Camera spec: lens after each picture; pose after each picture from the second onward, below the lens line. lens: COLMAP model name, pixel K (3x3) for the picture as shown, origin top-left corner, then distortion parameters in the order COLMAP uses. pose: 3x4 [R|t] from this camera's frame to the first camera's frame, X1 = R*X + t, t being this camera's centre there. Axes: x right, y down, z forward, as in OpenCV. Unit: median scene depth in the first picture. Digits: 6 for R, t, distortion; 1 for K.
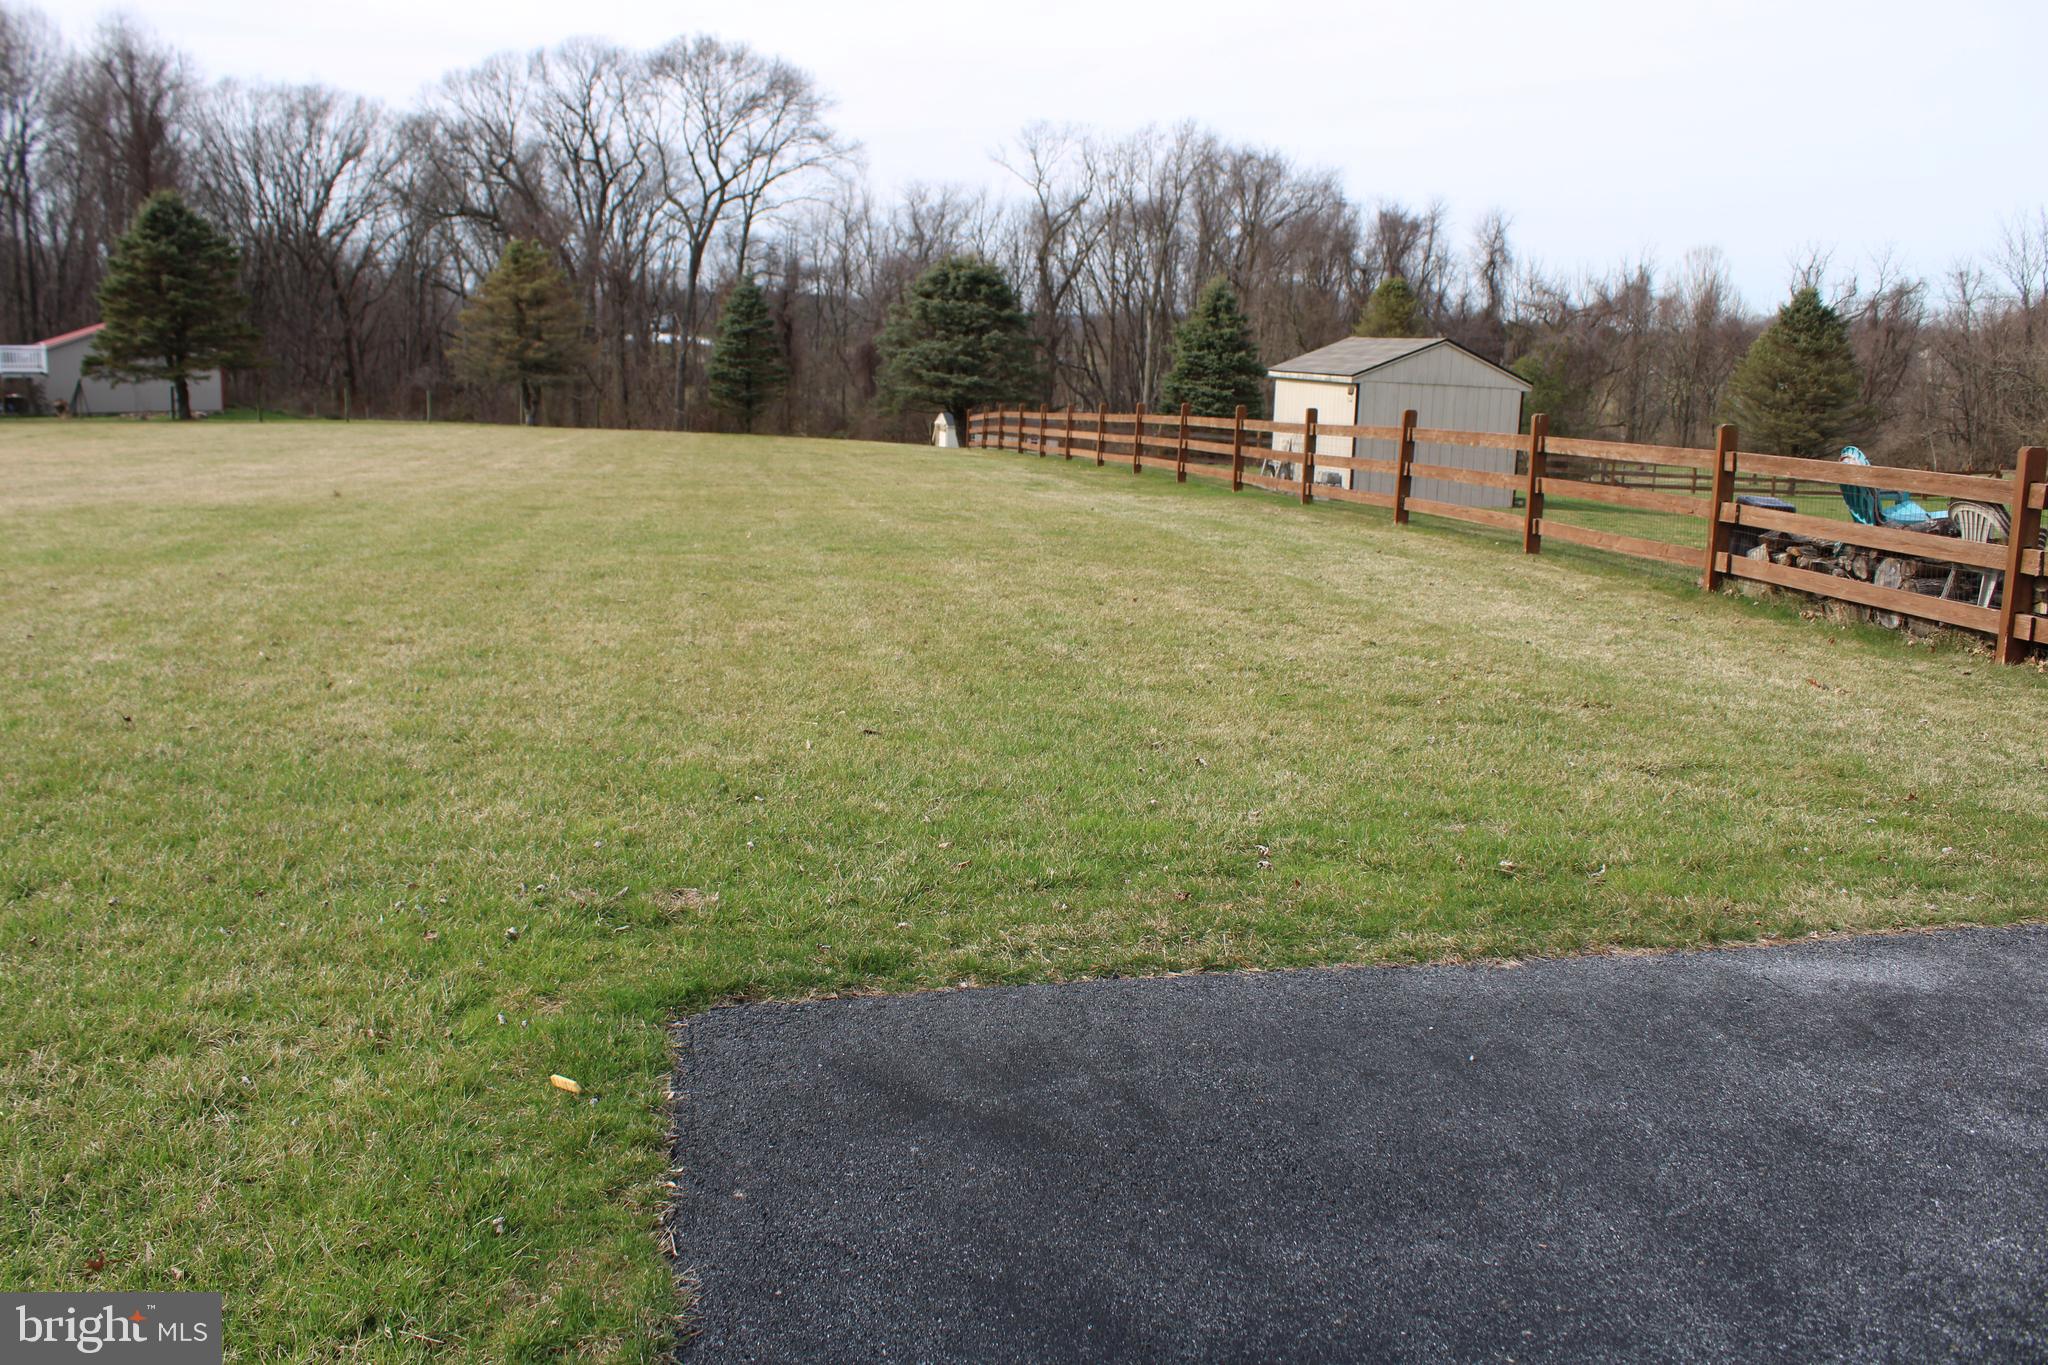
lens RADIAL K [[1713.1, 0, 992.4], [0, 1713.1, 623.7], [0, 0, 1]] dist [-0.156608, 0.135577]
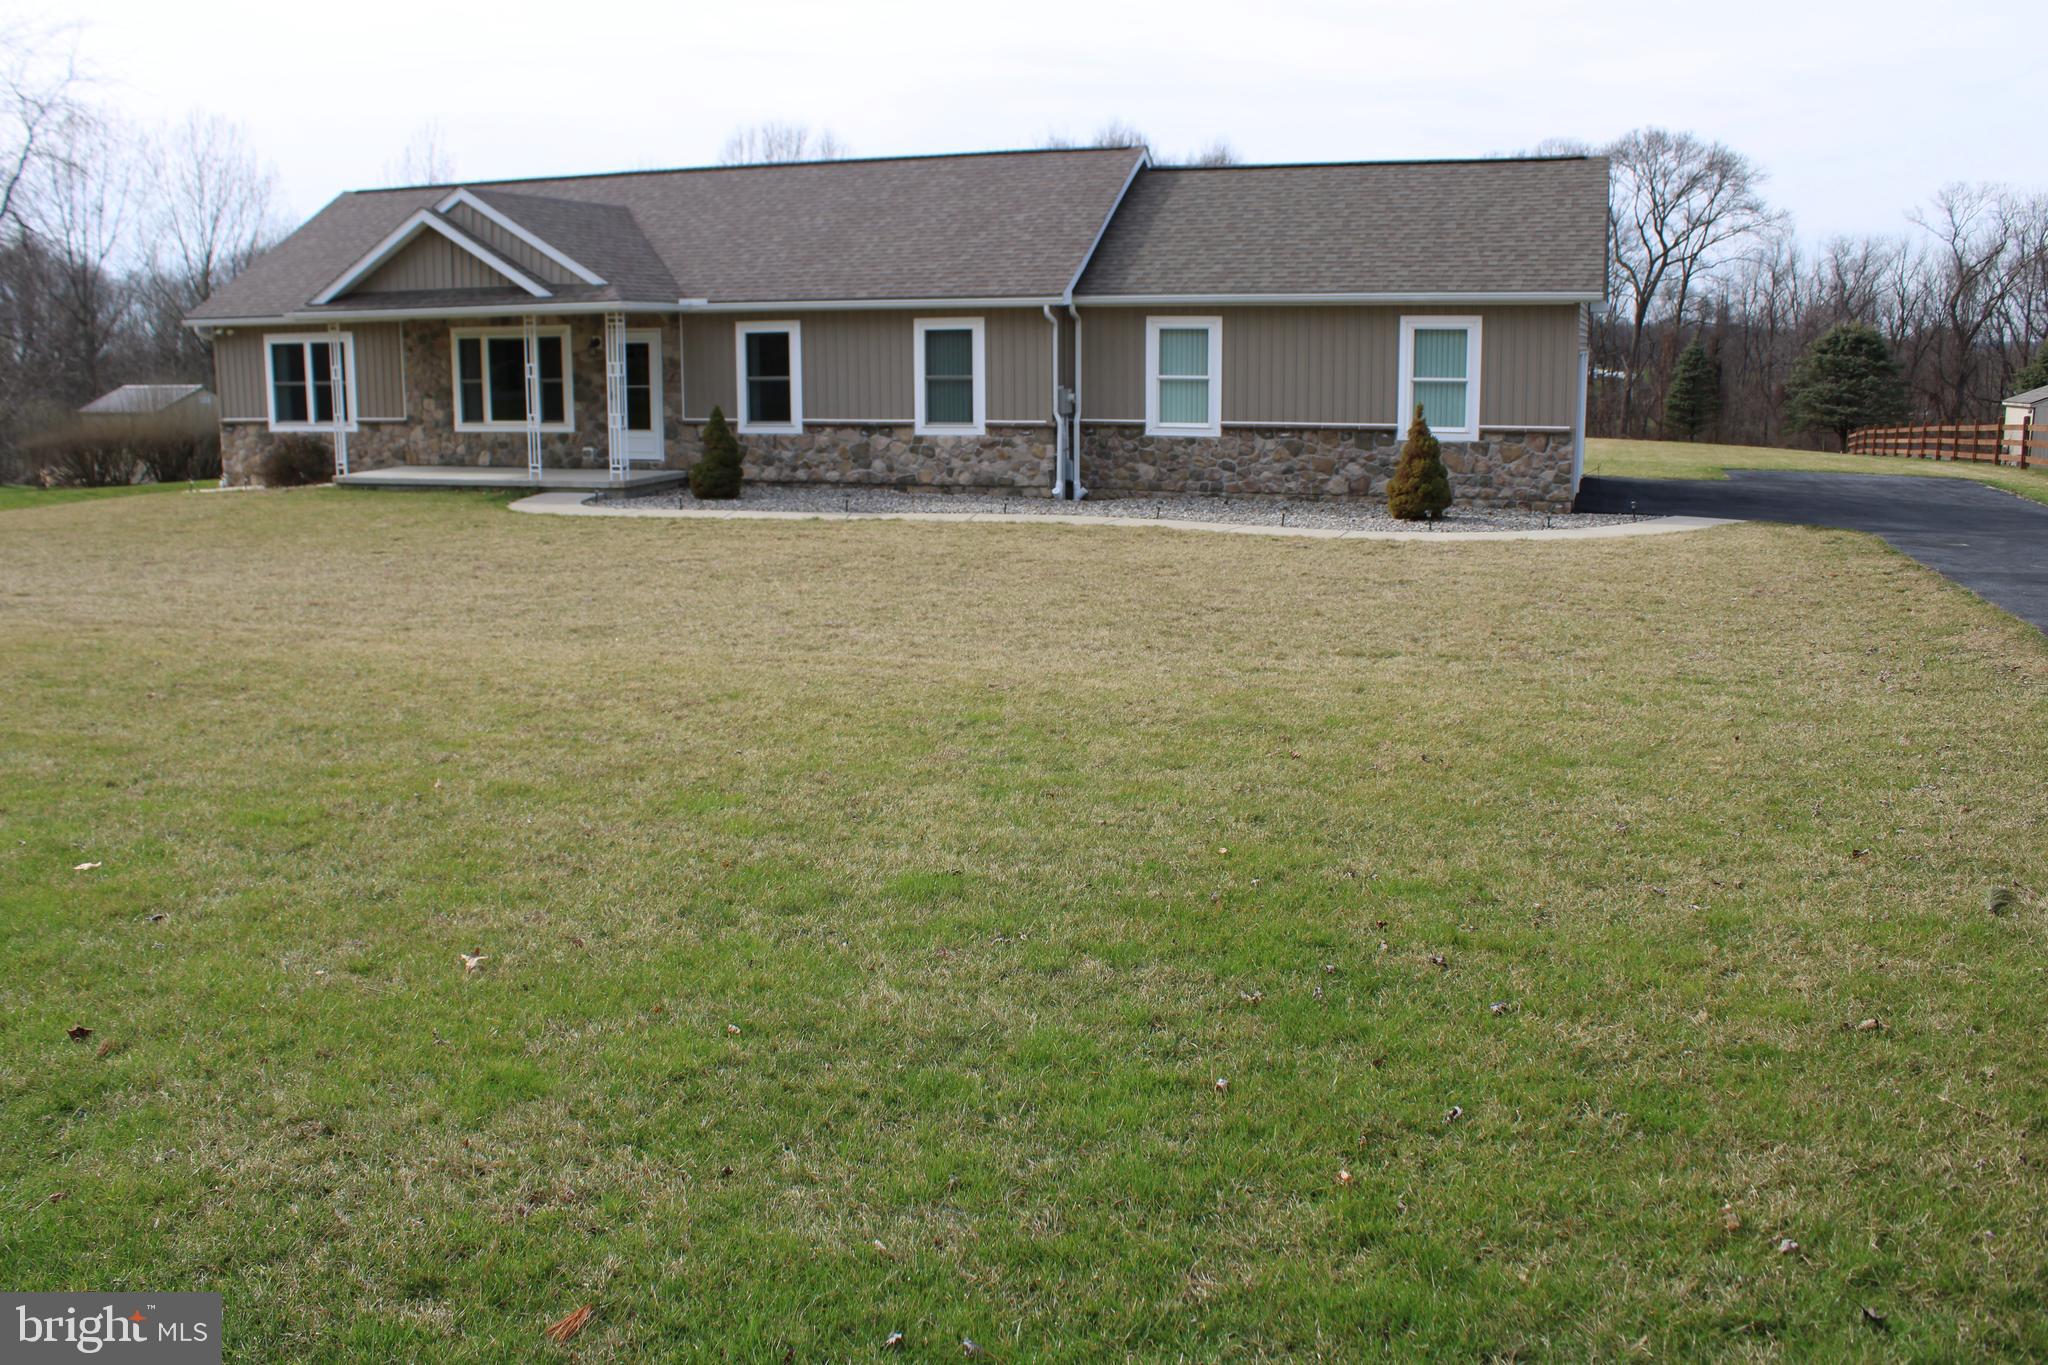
lens RADIAL K [[1706.0, 0, 1029.0], [0, 1706.0, 641.9], [0, 0, 1]] dist [-0.155423, 0.137285]
pose [[0.875936, 0.053347, -0.479468, 0.026611], [-0.057661, 0.998320, 0.005735, 0.039248], [0.478968, 0.022623, 0.877541, -0.256338]]
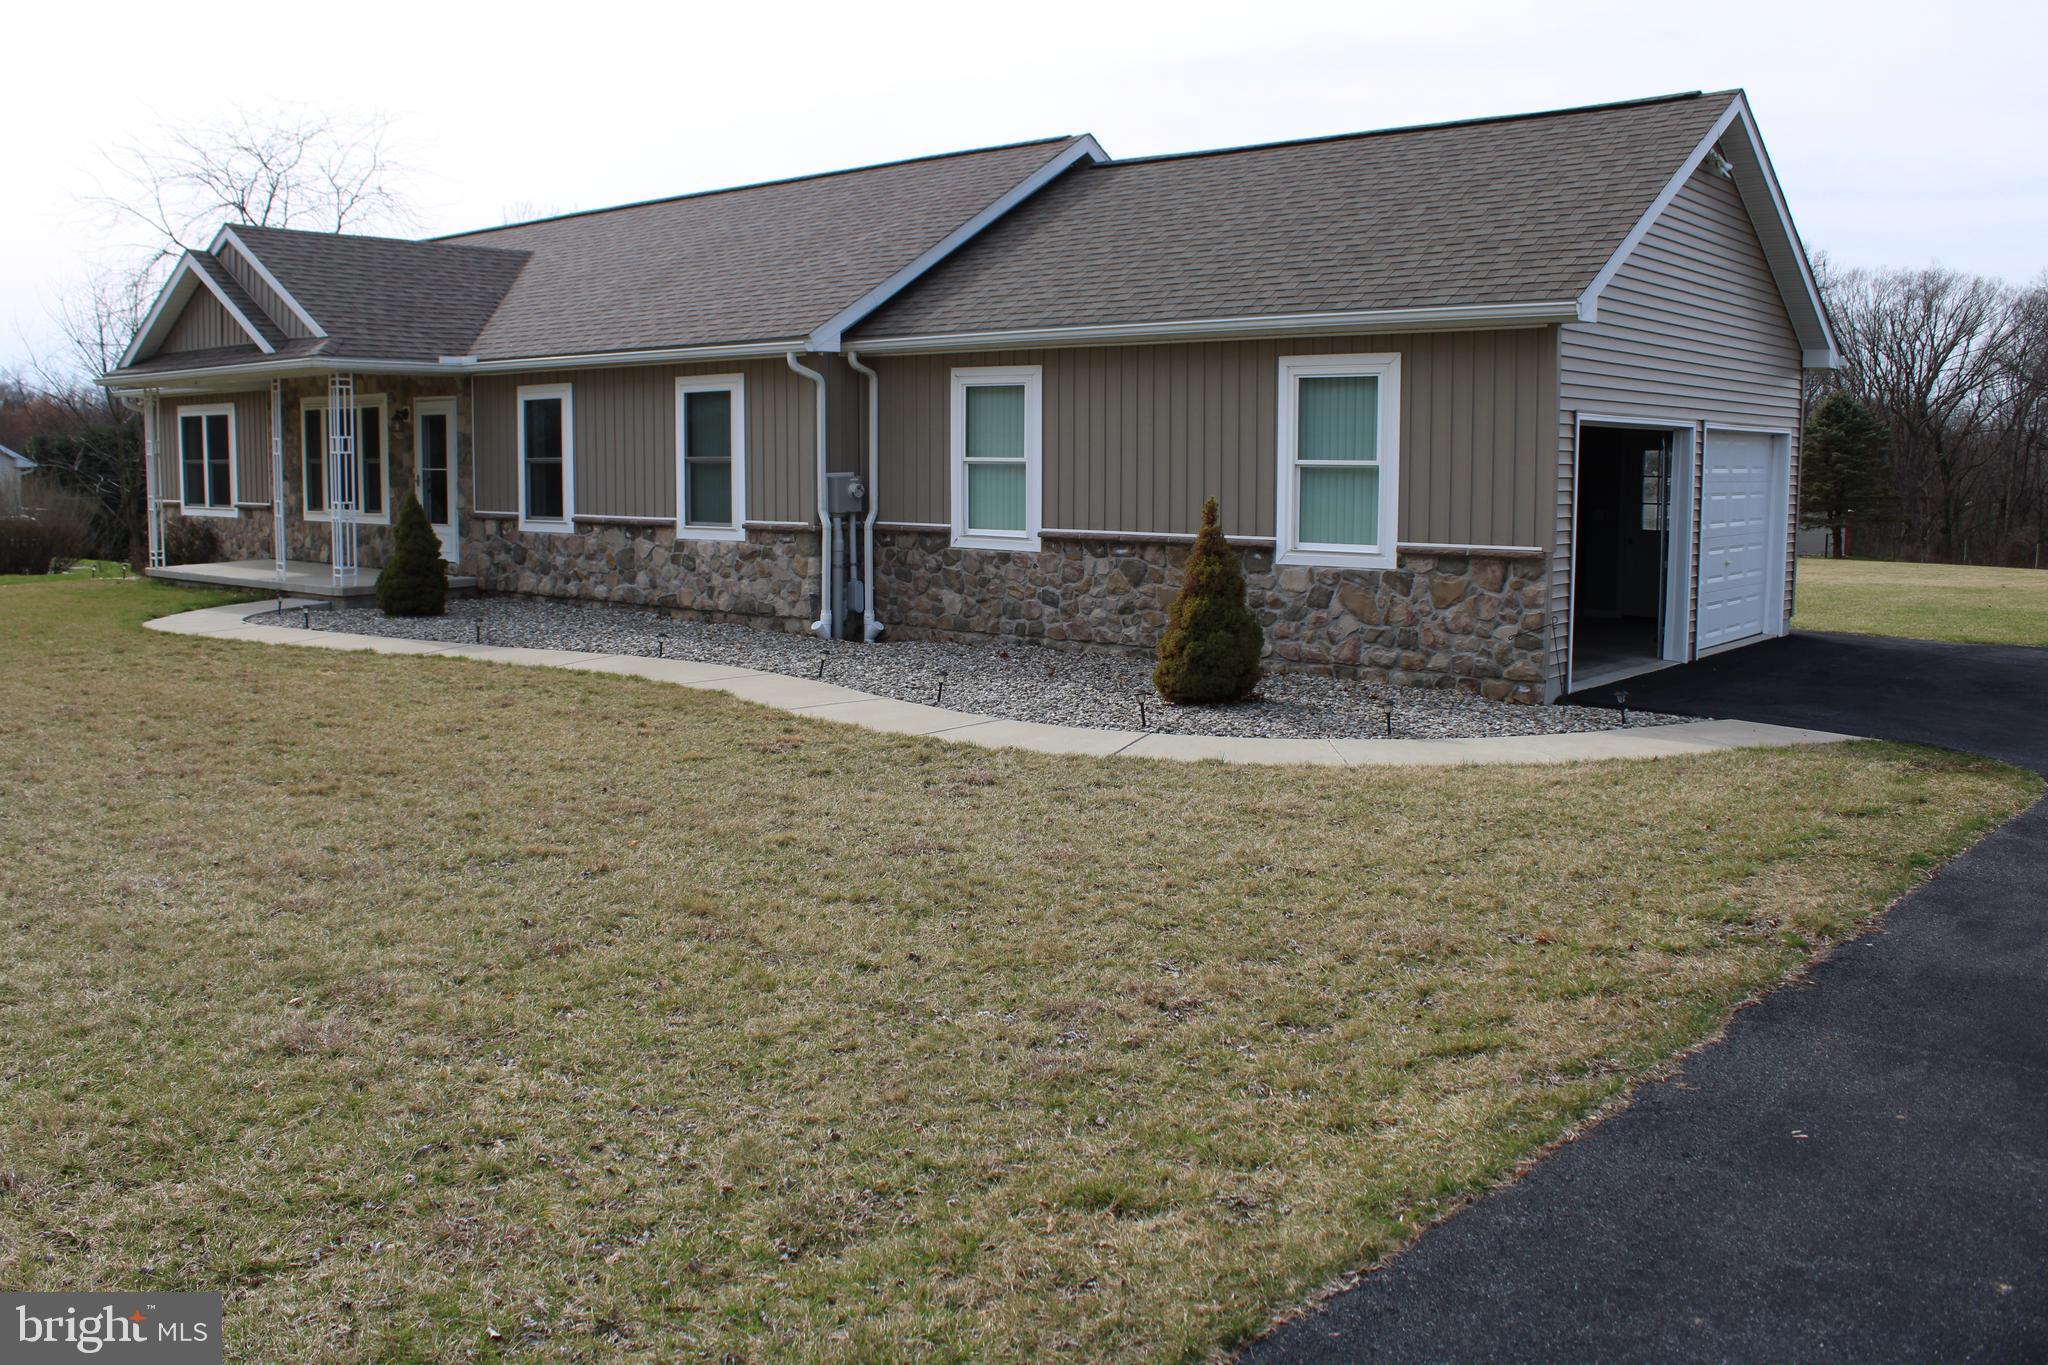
lens RADIAL K [[1706.0, 0, 1029.0], [0, 1706.0, 641.9], [0, 0, 1]] dist [-0.155423, 0.137285]
pose [[0.650992, 0.059111, -0.756780, 0.046066], [-0.120622, 0.992351, -0.026250, 0.025582], [0.749440, 0.108373, 0.653143, -0.157389]]
